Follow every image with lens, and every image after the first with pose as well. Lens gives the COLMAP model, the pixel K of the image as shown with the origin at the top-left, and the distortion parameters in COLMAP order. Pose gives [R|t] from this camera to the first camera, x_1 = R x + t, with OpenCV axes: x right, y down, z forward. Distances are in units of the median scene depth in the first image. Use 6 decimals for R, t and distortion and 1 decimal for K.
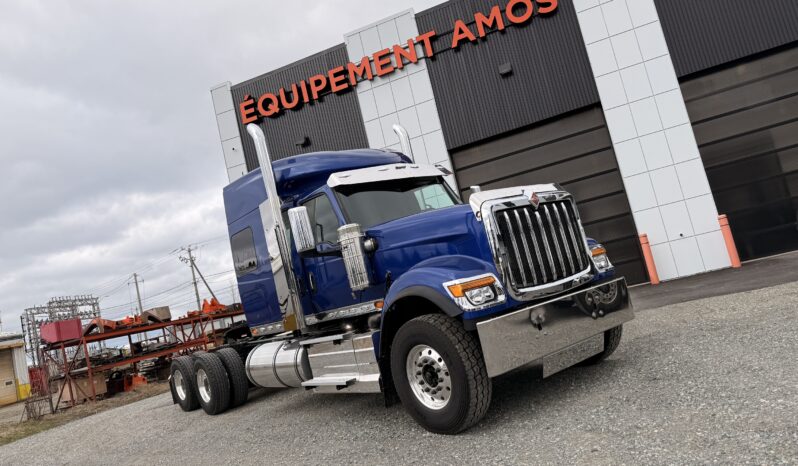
lens RADIAL K [[542.9, 0, 398.8], [0, 542.9, 226.6], [0, 0, 1]] dist [0.109059, -0.156959]
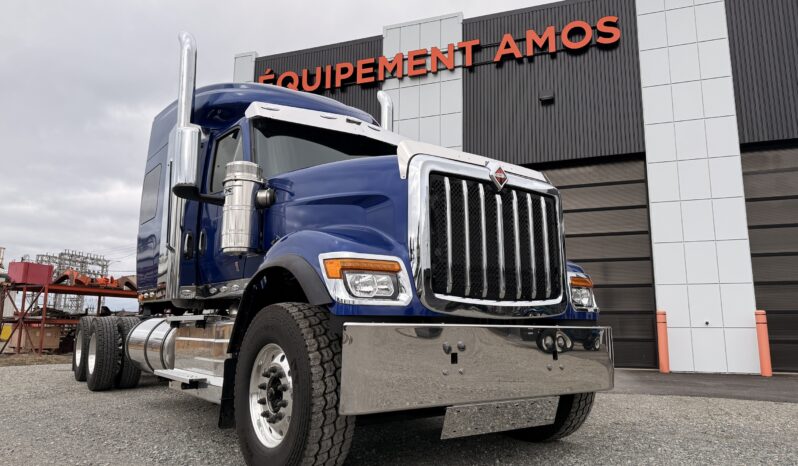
lens RADIAL K [[544.4, 0, 396.2], [0, 544.4, 231.1], [0, 0, 1]] dist [0.105170, -0.130063]
pose [[0.971427, 0.229578, -0.060194, 0.059803], [-0.232547, 0.971399, -0.048011, 0.025886], [0.047450, 0.060638, 0.997031, 0.107196]]
